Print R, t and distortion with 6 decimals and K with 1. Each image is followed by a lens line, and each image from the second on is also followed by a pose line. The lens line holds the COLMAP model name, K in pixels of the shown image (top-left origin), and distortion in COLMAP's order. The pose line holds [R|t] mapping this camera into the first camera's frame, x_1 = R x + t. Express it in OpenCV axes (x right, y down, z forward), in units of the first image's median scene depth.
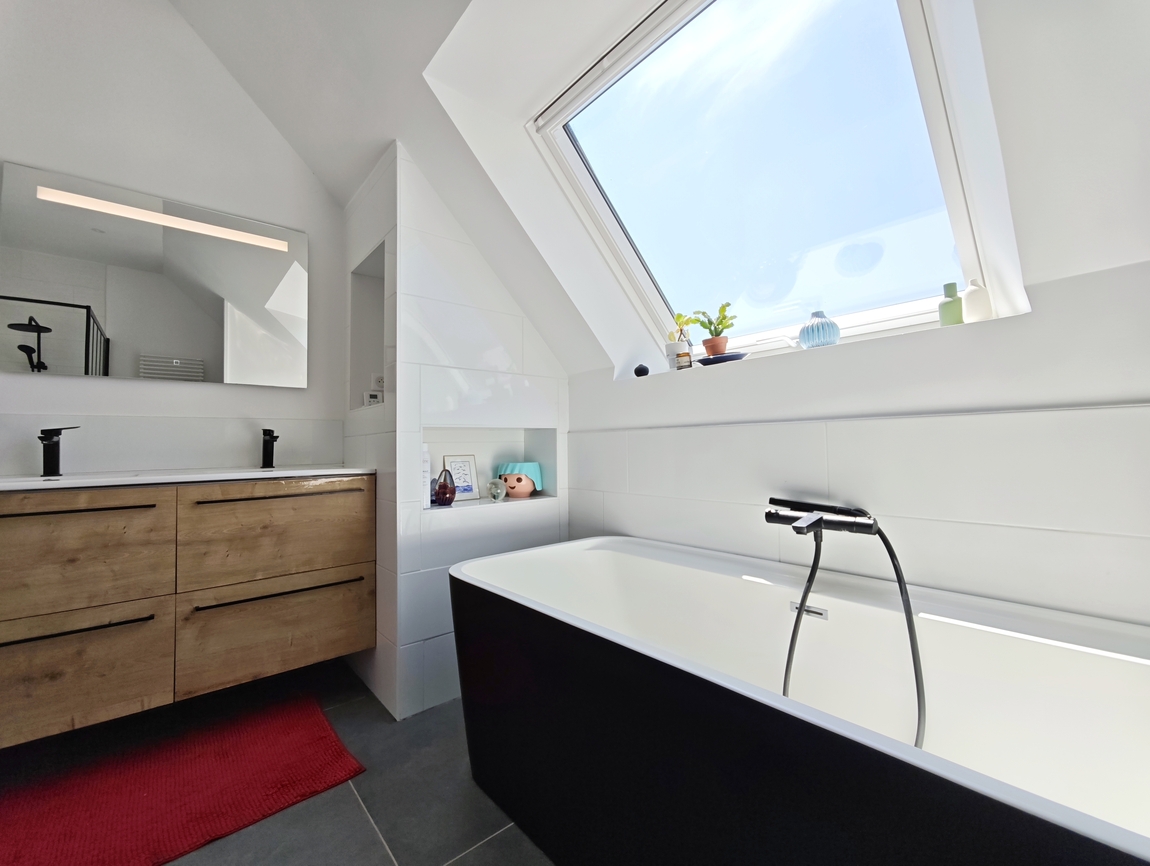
lens RADIAL K [[488.2, 0, 574.3], [0, 488.2, 426.7], [0, 0, 1]] dist [-0.001024, 0.000177]
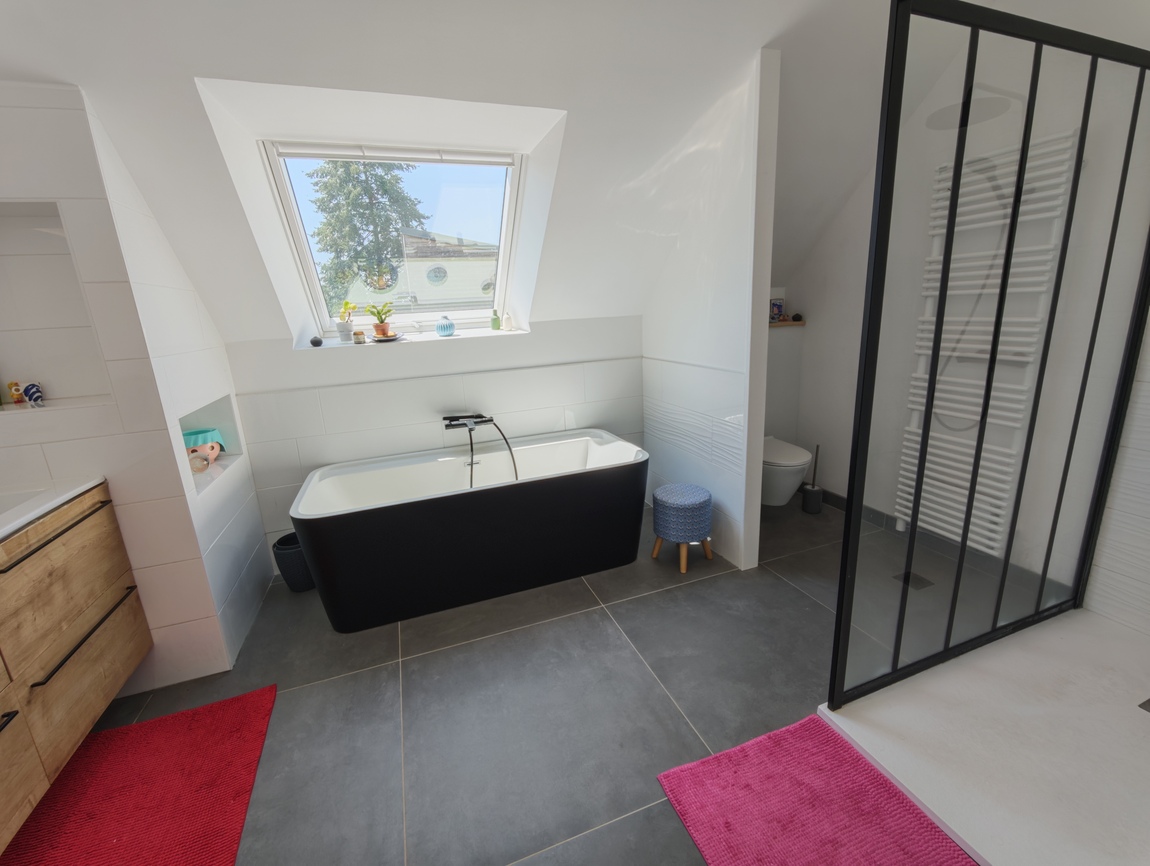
lens RADIAL K [[488.2, 0, 574.3], [0, 488.2, 426.7], [0, 0, 1]] dist [-0.001024, 0.000177]
pose [[0.338148, -0.225034, 0.913792, -1.075193], [0.007042, 0.971568, 0.236656, -0.243722], [-0.941066, -0.073590, 0.330119, -0.118172]]
